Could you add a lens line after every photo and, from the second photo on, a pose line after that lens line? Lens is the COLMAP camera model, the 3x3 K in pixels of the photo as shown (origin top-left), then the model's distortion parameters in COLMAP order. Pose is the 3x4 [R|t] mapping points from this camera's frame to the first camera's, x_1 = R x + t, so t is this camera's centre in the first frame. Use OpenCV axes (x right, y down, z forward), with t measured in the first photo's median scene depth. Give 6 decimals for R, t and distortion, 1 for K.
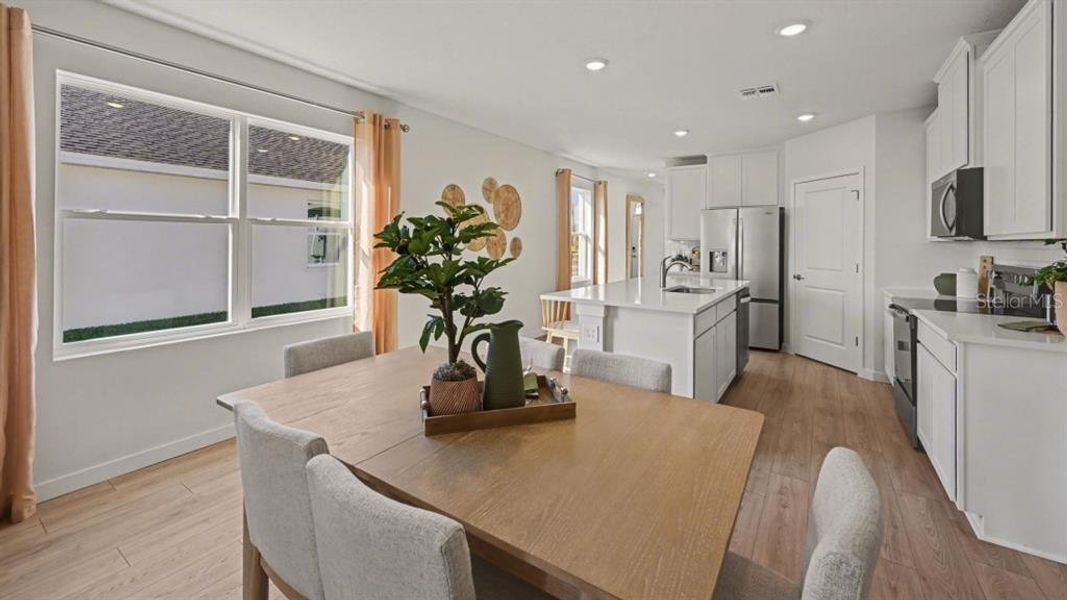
lens RADIAL K [[423.4, 0, 543.3], [0, 423.4, 247.2], [0, 0, 1]] dist [0.006070, 0.000151]
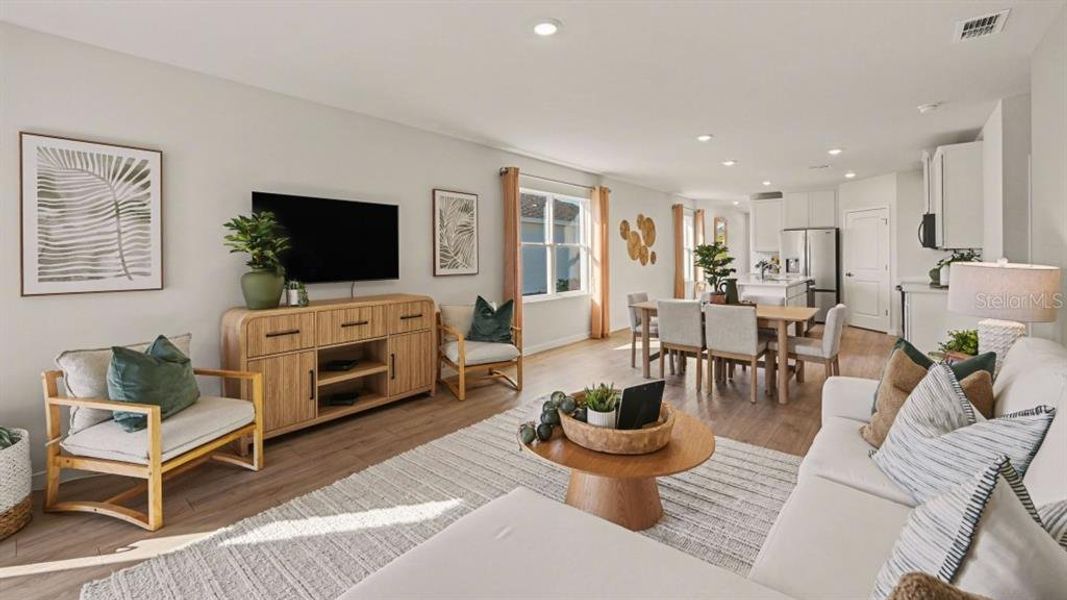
lens RADIAL K [[423.4, 0, 543.7], [0, 423.4, 257.1], [0, 0, 1]] dist [0.006070, 0.000151]
pose [[0.993185, -0.013154, -0.115801, -0.305315], [0.012252, 0.999889, -0.008497, 0.007329], [0.115900, 0.007020, 0.993236, -0.630664]]
